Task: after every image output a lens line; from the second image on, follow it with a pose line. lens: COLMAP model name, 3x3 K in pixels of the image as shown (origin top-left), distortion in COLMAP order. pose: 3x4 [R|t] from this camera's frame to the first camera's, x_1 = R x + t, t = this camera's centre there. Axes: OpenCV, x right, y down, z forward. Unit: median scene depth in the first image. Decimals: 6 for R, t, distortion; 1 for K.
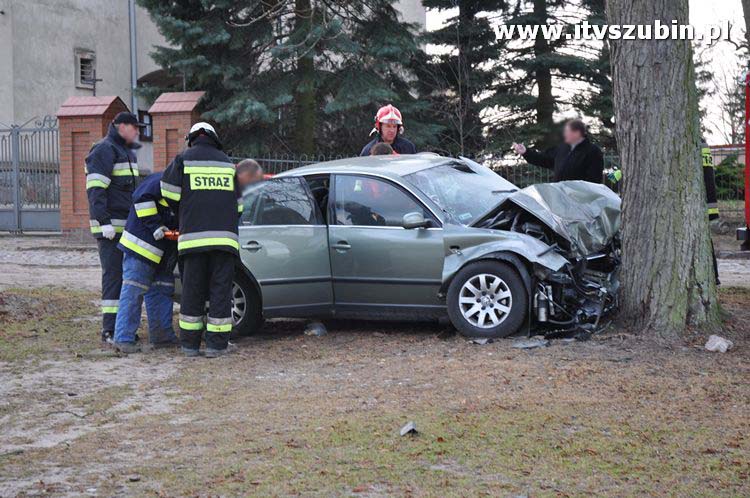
lens RADIAL K [[1711.2, 0, 375.0], [0, 1711.2, 249.0], [0, 0, 1]] dist [0.223725, -0.090718]
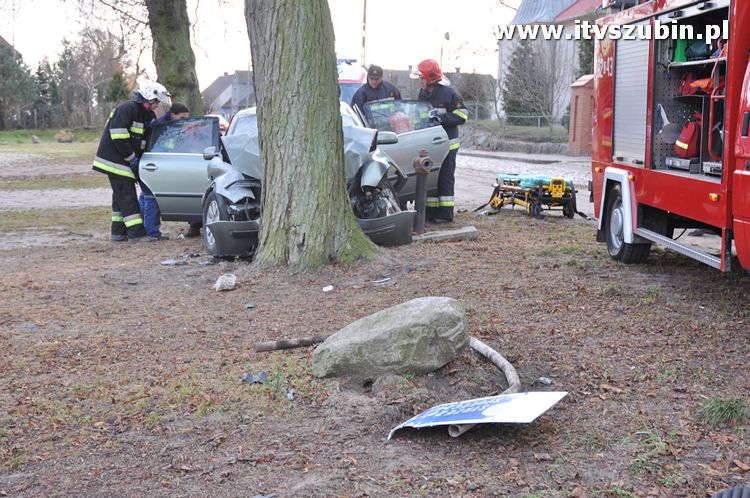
lens RADIAL K [[973.9, 0, 375.5], [0, 973.9, 267.9], [0, 0, 1]] dist [0.000344, 0.027035]
pose [[0.645136, 0.132365, -0.752515, 0.659038], [-0.050573, 0.990118, 0.130802, -0.033893], [0.762392, -0.046328, 0.645455, 0.643917]]
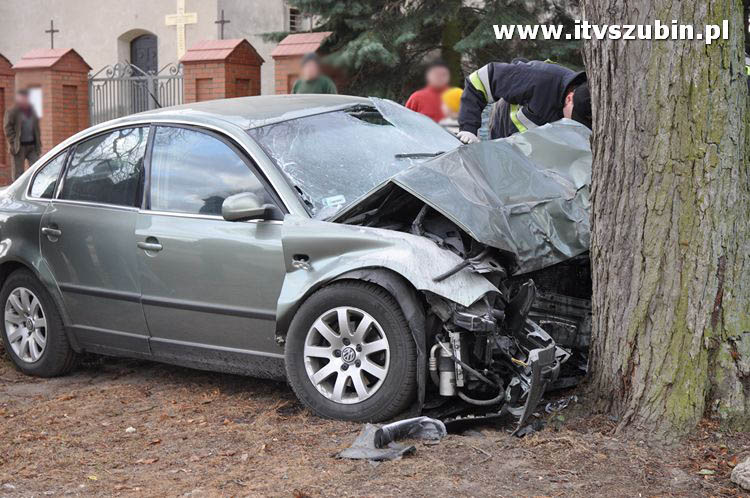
lens RADIAL K [[1498.5, 0, 375.0], [0, 1498.5, 249.0], [0, 0, 1]] dist [0.141559, 0.274669]
pose [[0.981461, 0.019634, -0.190651, 0.166131], [-0.012215, 0.999124, 0.040013, -0.023839], [0.191270, -0.036942, 0.980842, 0.524398]]
